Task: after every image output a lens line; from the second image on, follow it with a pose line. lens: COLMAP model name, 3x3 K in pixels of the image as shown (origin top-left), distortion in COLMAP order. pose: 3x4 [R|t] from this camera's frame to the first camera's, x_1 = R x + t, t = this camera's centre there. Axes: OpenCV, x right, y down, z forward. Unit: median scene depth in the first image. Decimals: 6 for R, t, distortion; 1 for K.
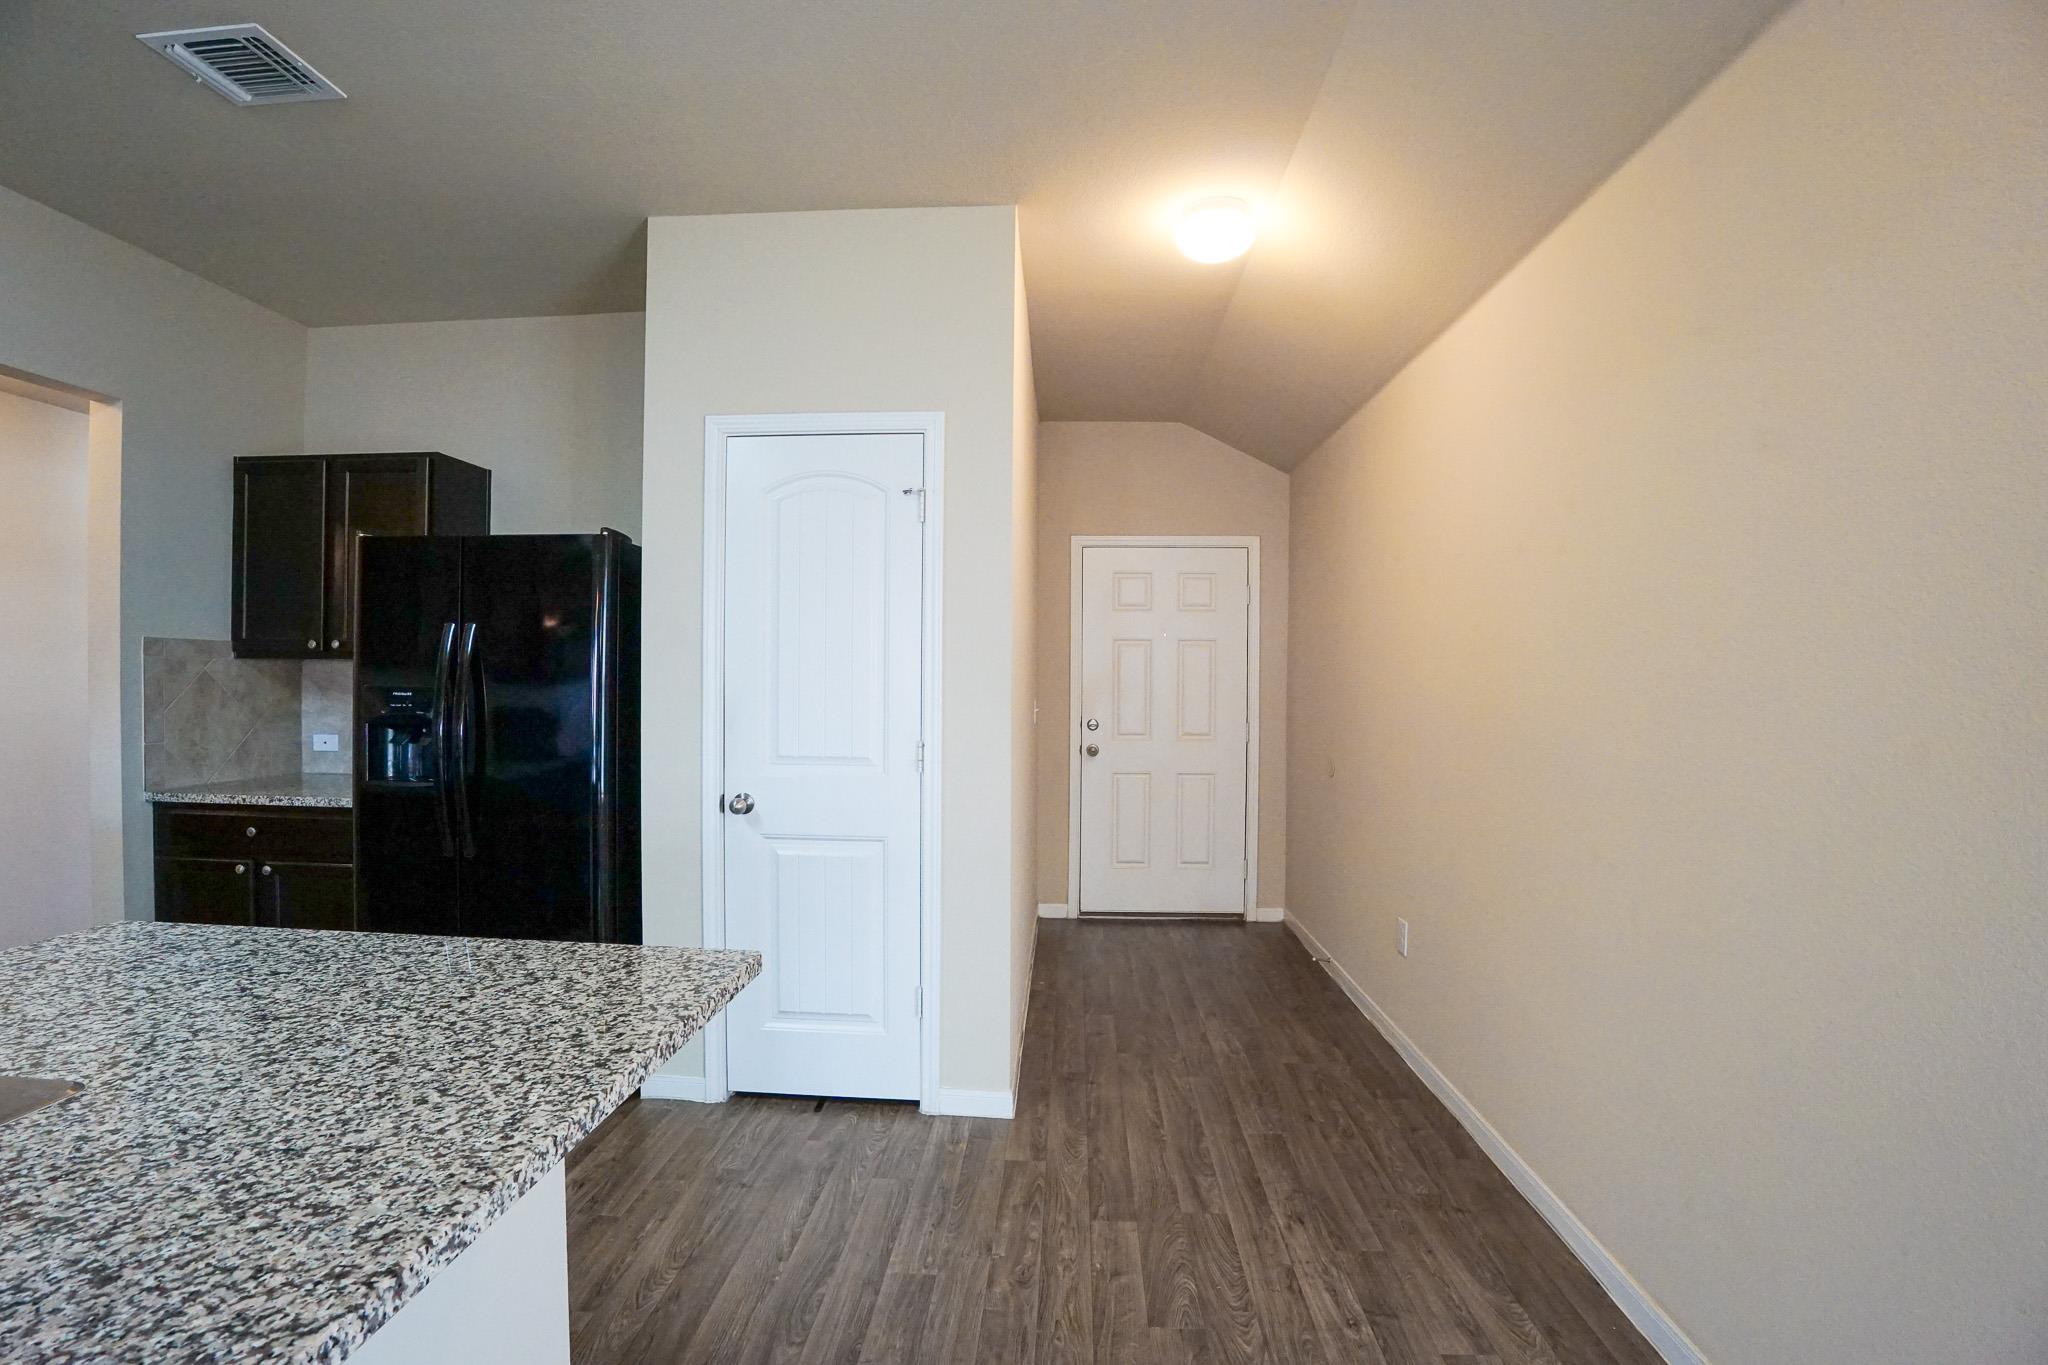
lens RADIAL K [[894.2, 0, 1038.8], [0, 894.2, 694.2], [0, 0, 1]] dist [-0.056549, 0.009773]
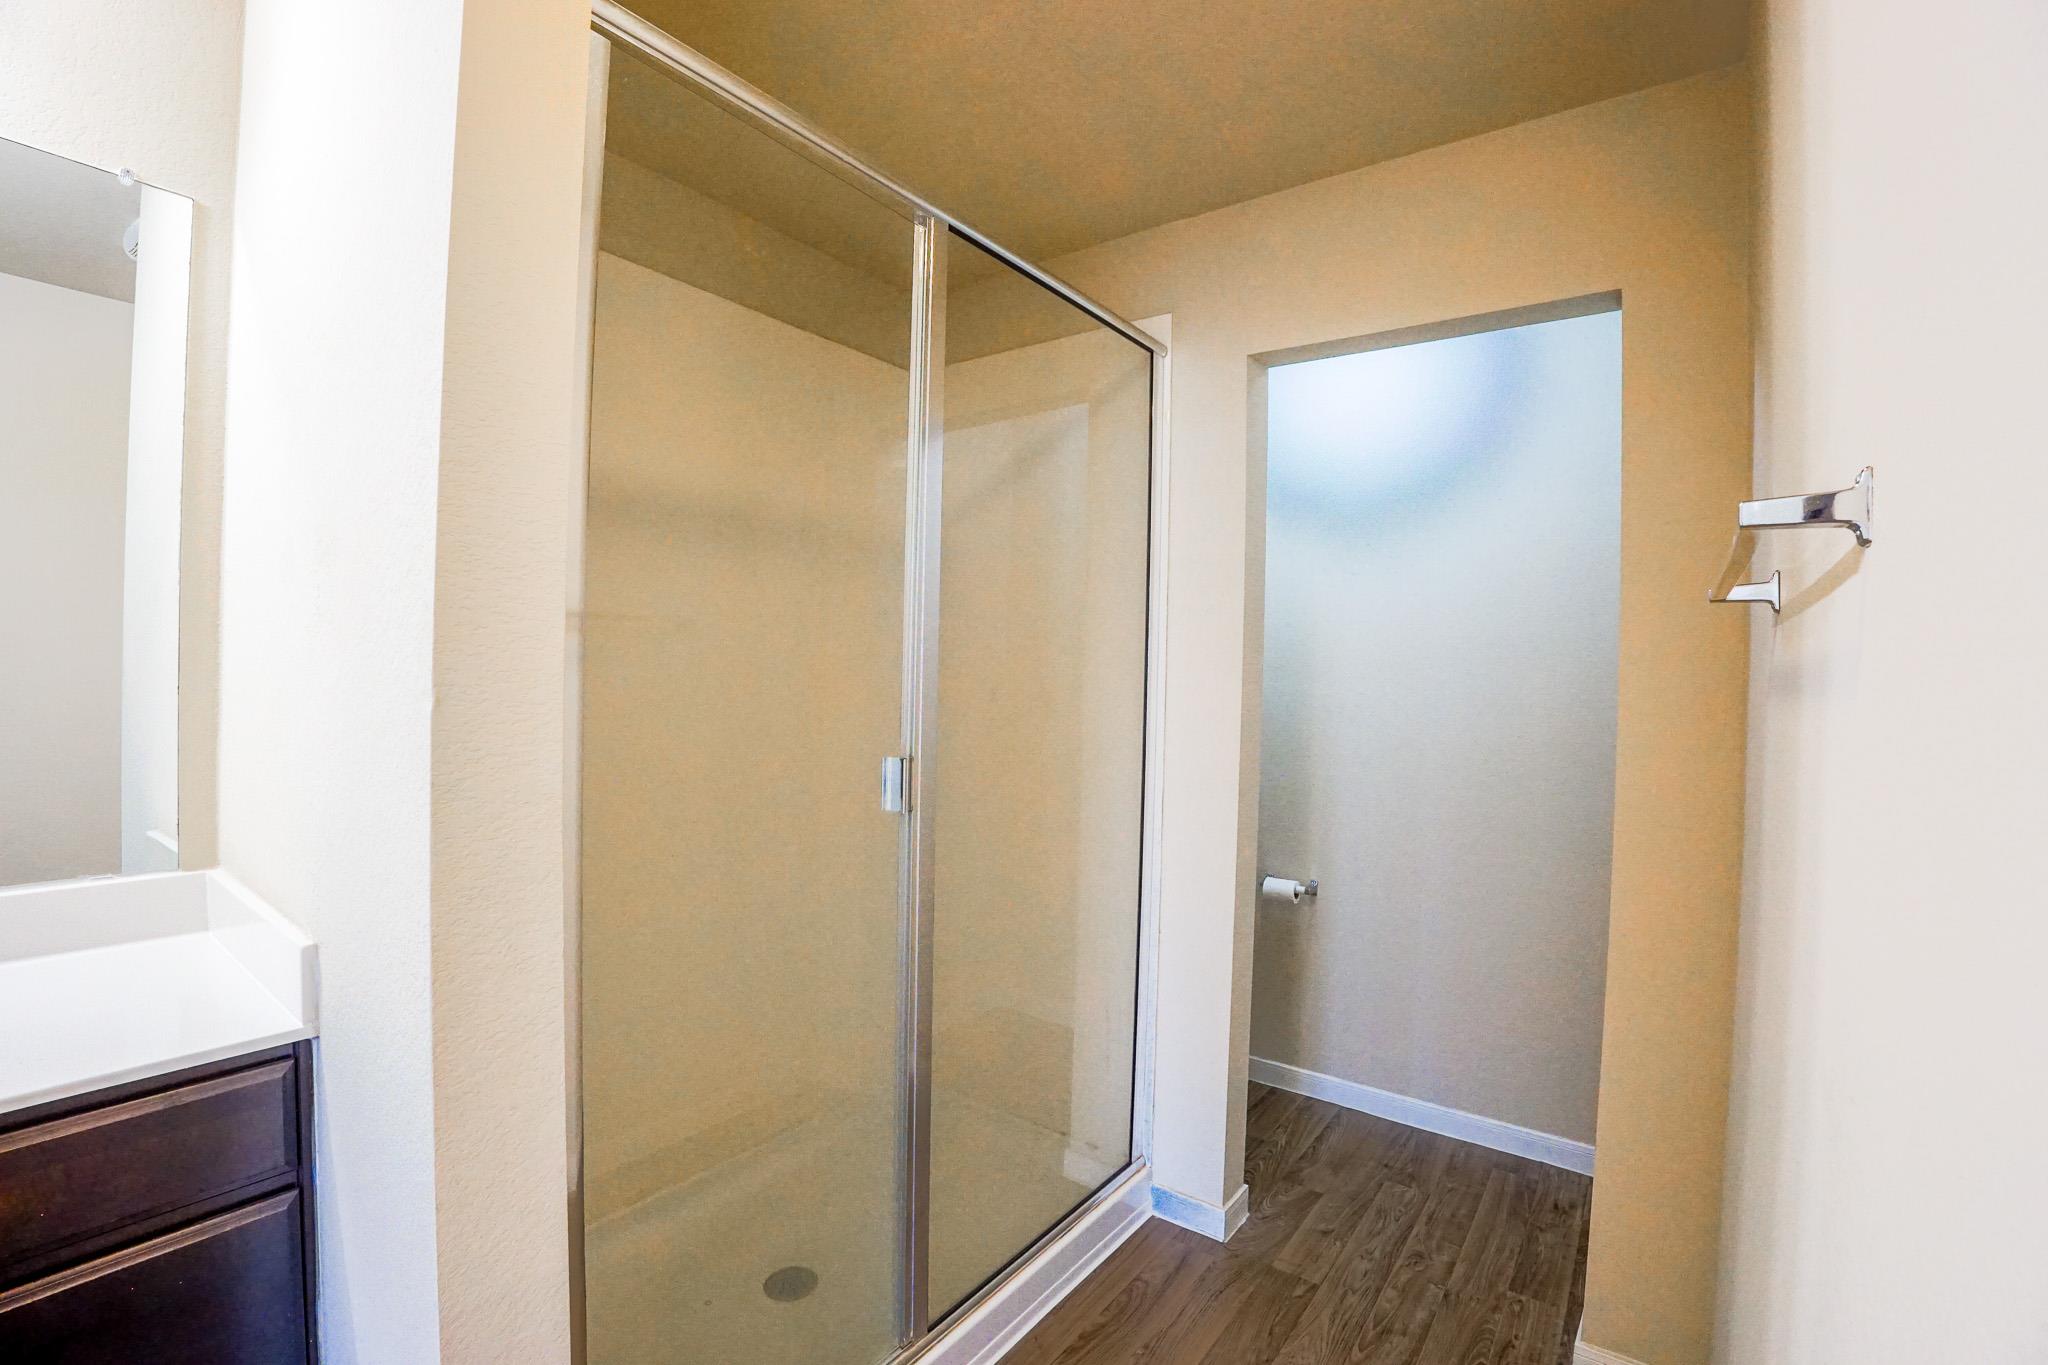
lens RADIAL K [[894.2, 0, 1022.6], [0, 894.2, 681.5], [0, 0, 1]] dist [-0.056549, 0.009773]
pose [[-0.825127, -0.030195, 0.564140, -0.189848], [-0.020948, 0.999519, 0.022860, -0.037308], [-0.564559, 0.007045, -0.825363, 2.095446]]
